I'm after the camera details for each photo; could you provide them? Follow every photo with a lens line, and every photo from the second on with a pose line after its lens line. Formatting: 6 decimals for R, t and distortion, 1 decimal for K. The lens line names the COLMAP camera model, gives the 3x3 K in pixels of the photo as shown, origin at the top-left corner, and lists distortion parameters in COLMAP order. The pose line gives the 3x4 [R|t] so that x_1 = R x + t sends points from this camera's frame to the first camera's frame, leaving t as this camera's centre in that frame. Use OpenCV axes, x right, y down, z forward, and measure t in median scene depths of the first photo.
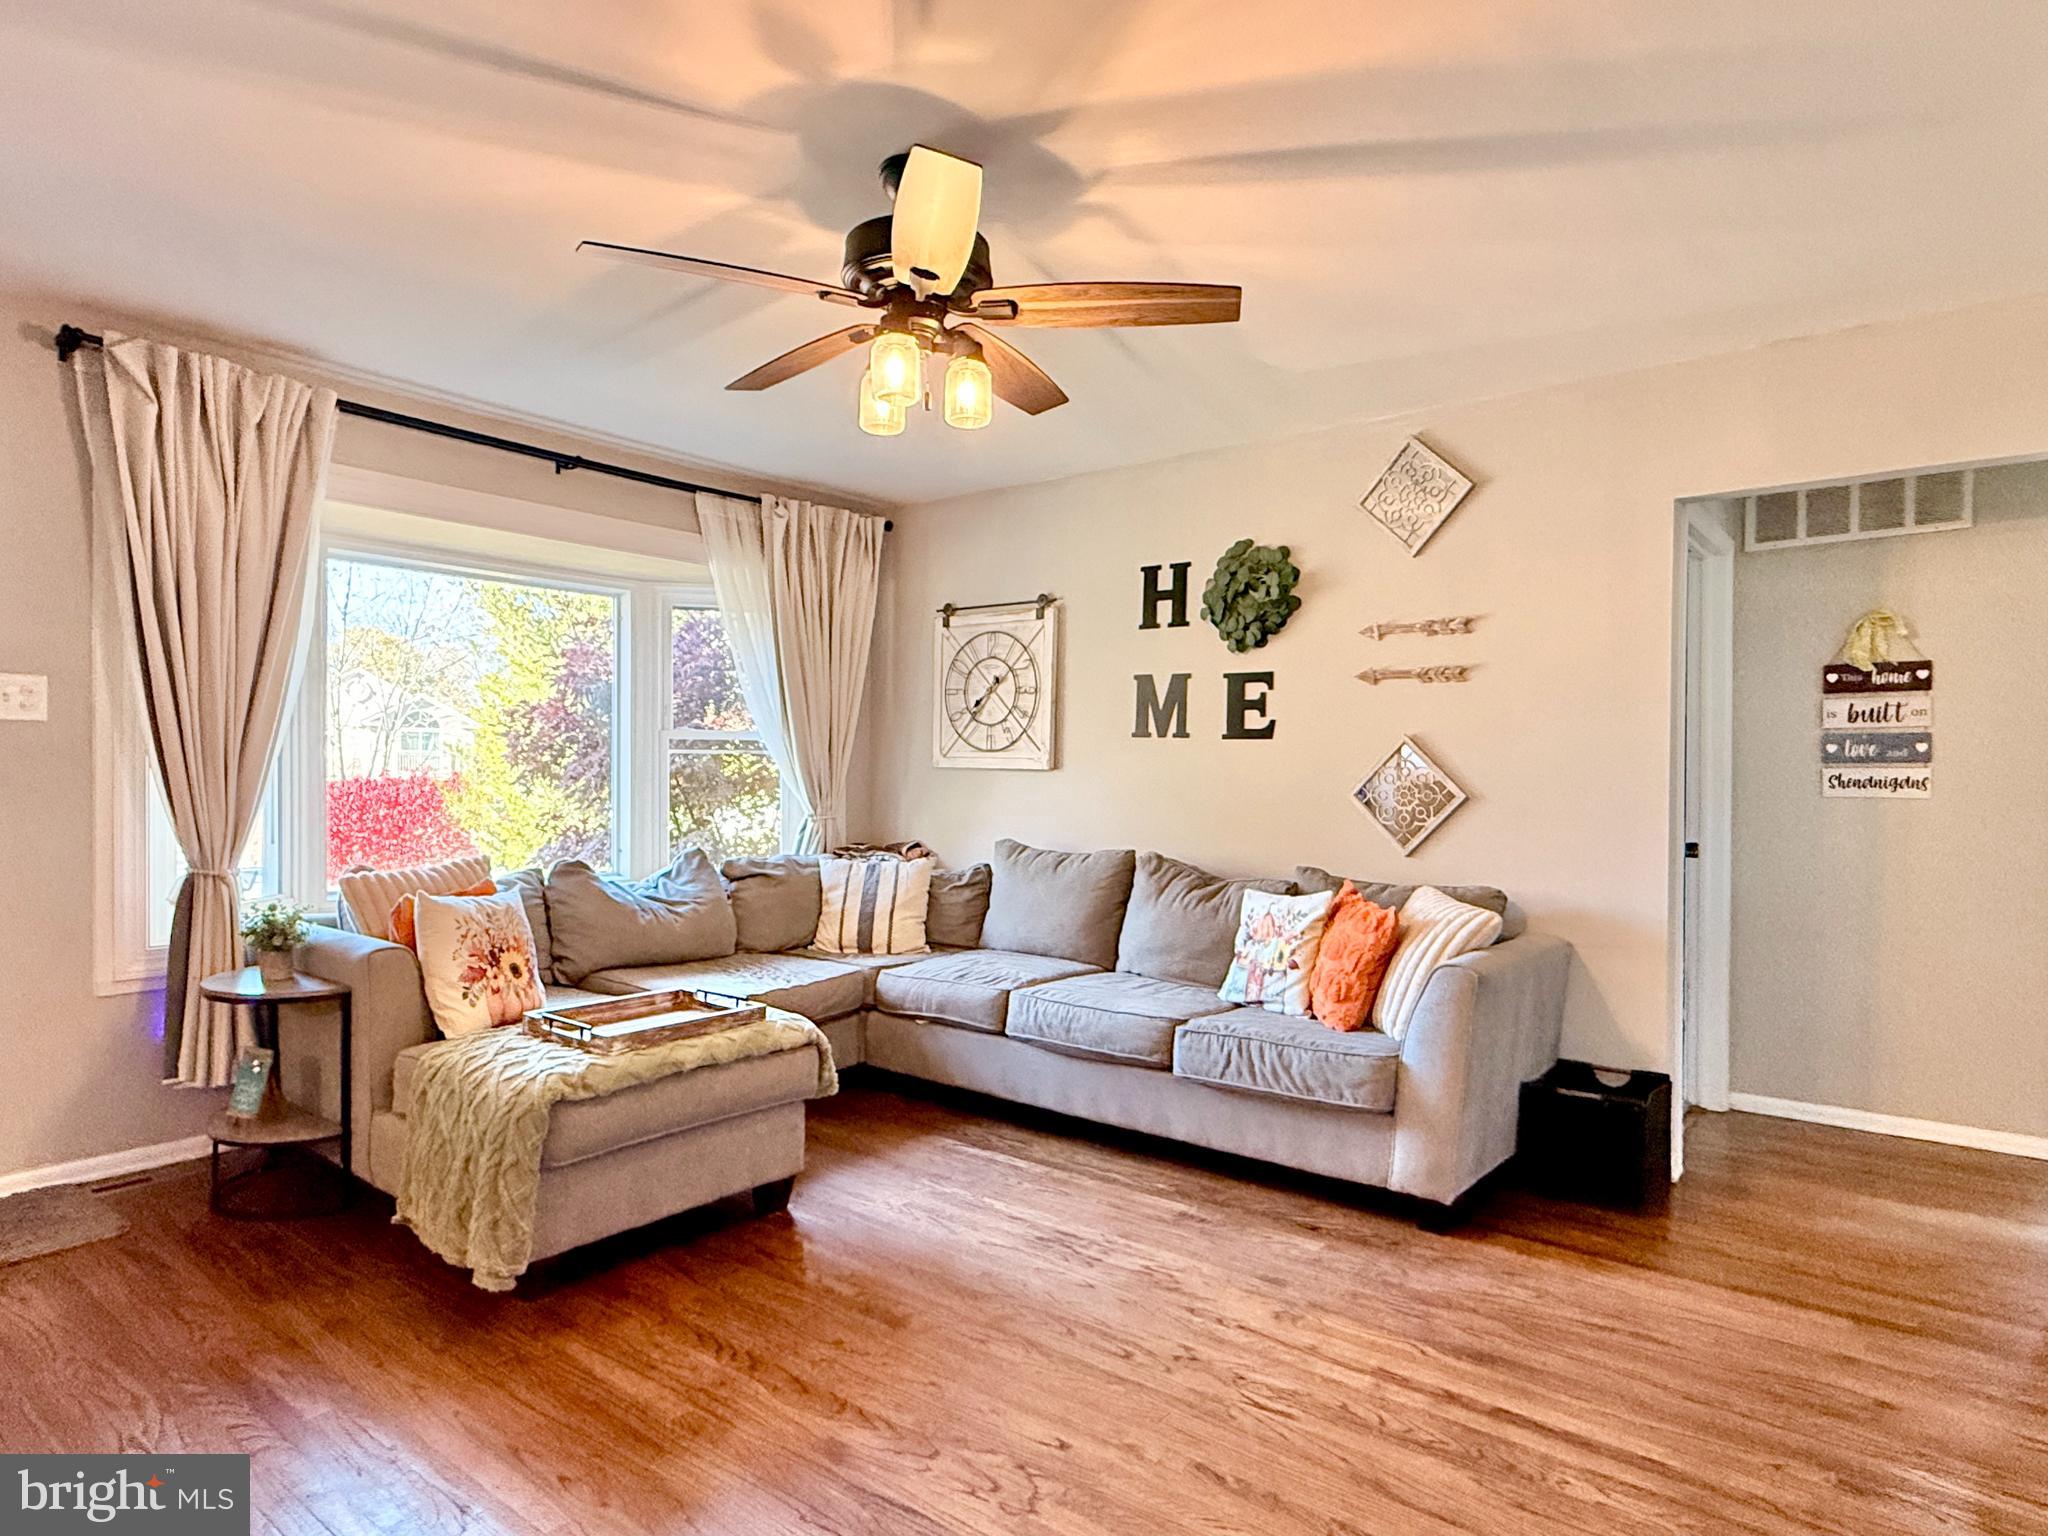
lens RADIAL K [[1158.5, 0, 1032.0], [0, 1158.5, 778.8], [0, 0, 1]] dist [-0.008059, -0.000605]
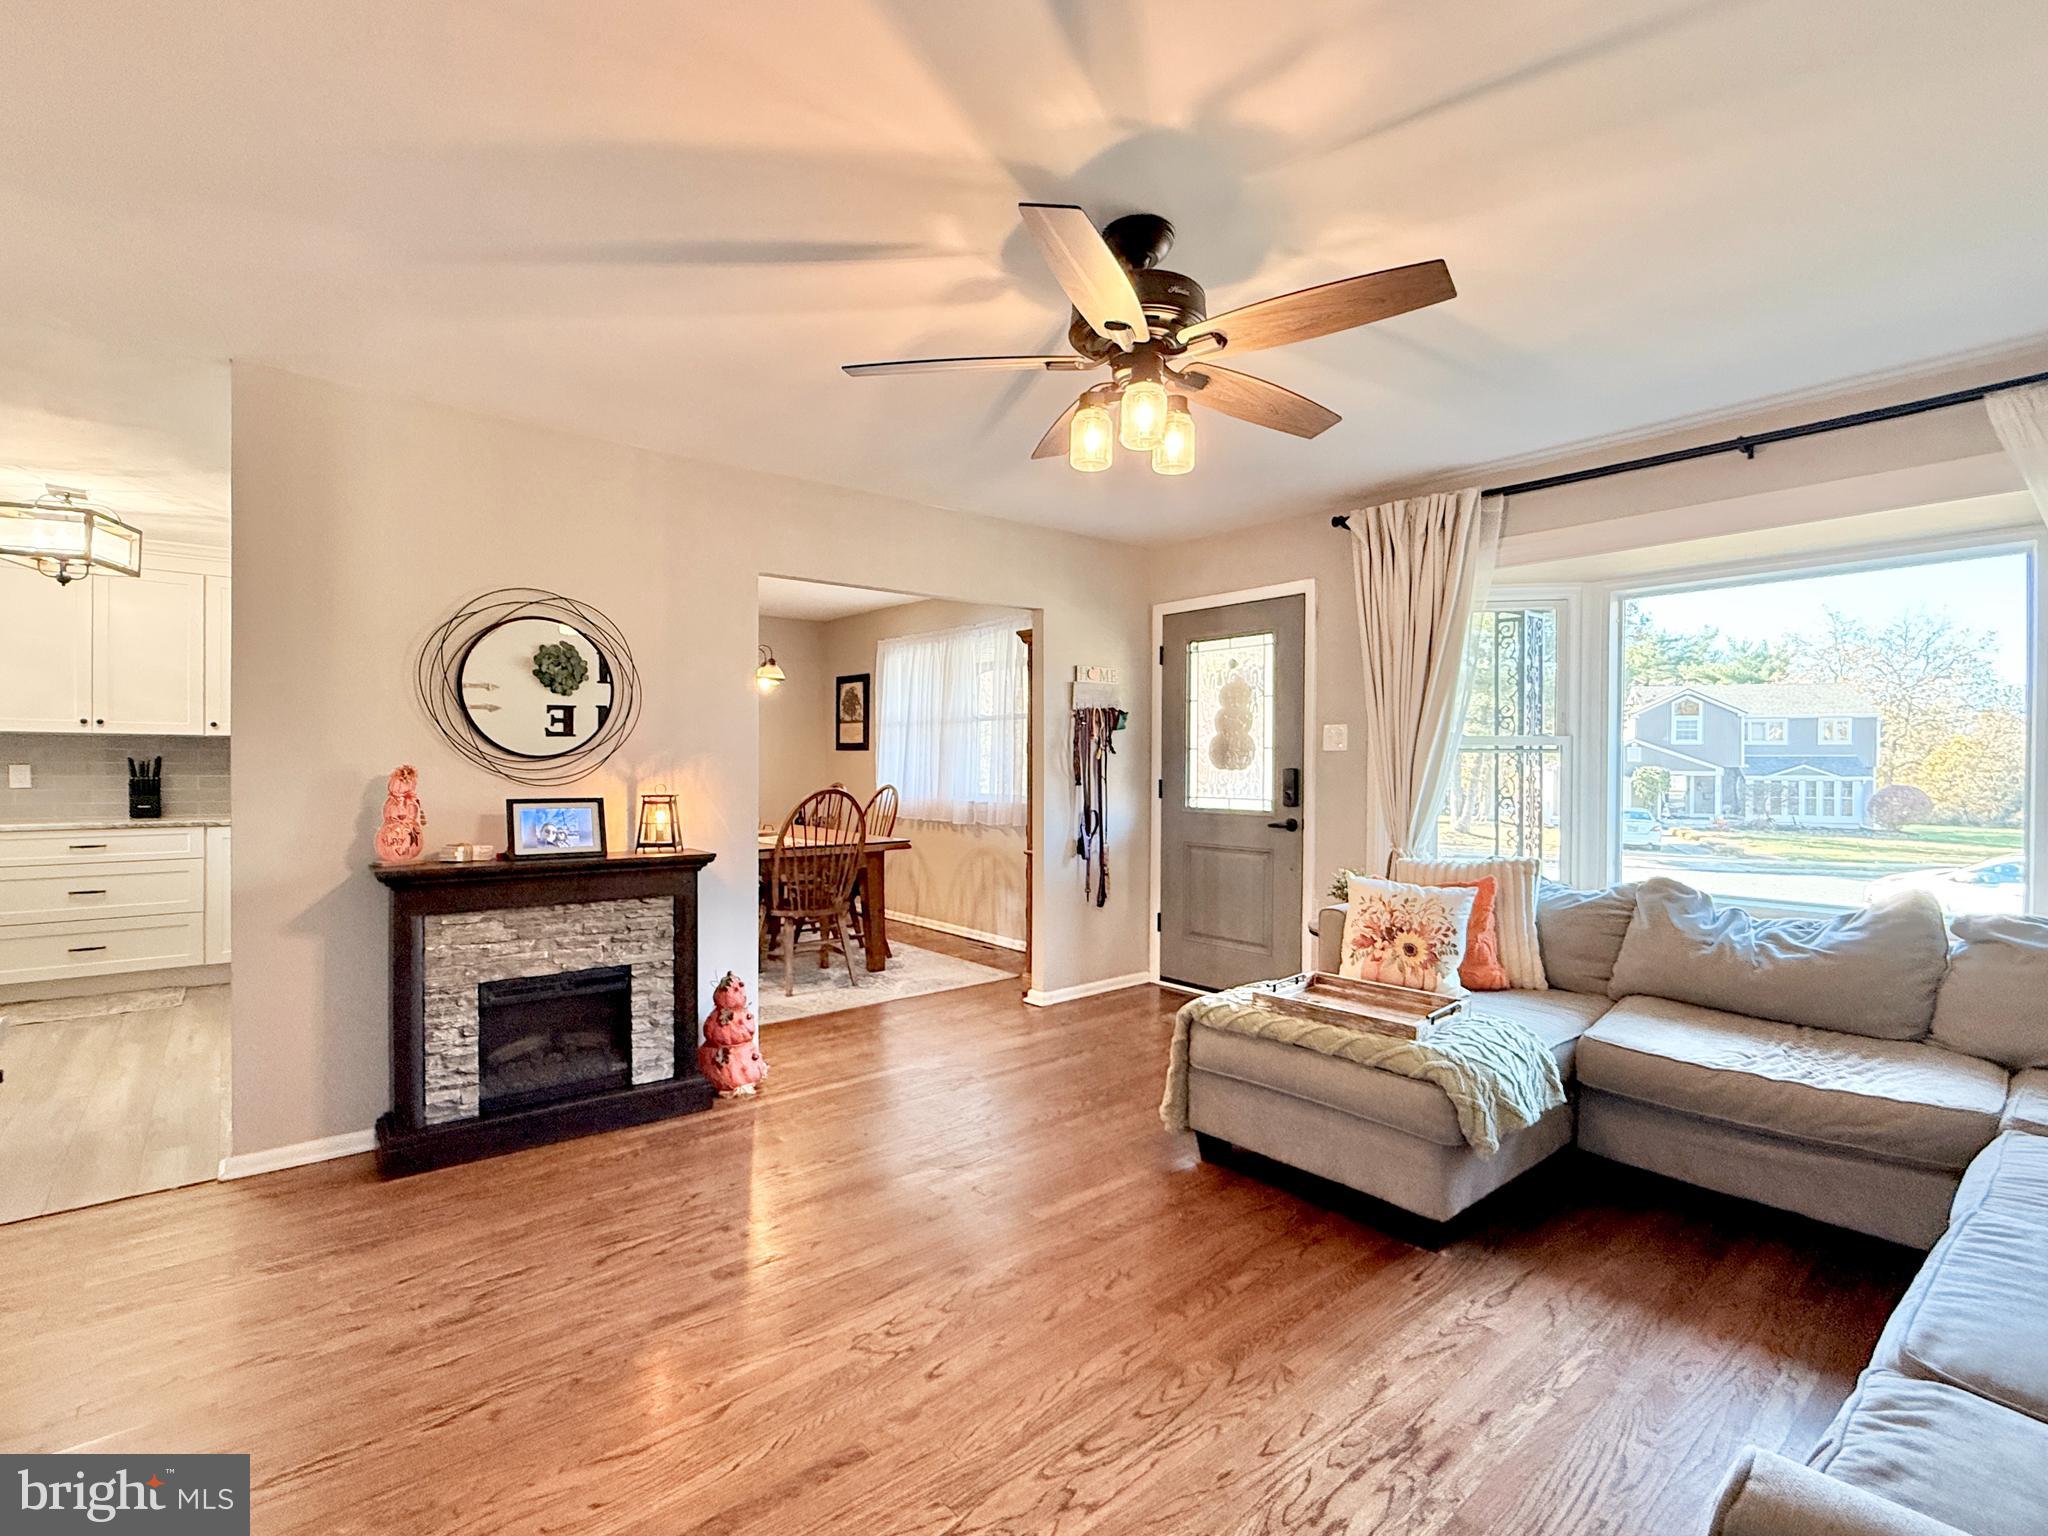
lens RADIAL K [[947.7, 0, 1033.7], [0, 947.7, 763.3], [0, 0, 1]] dist [0.002282, -0.000031]
pose [[-0.185713, -0.011325, -0.982539, 0.615452], [-0.012085, 0.999884, -0.009241, -0.013523], [0.982530, 0.010158, -0.185828, 0.833926]]
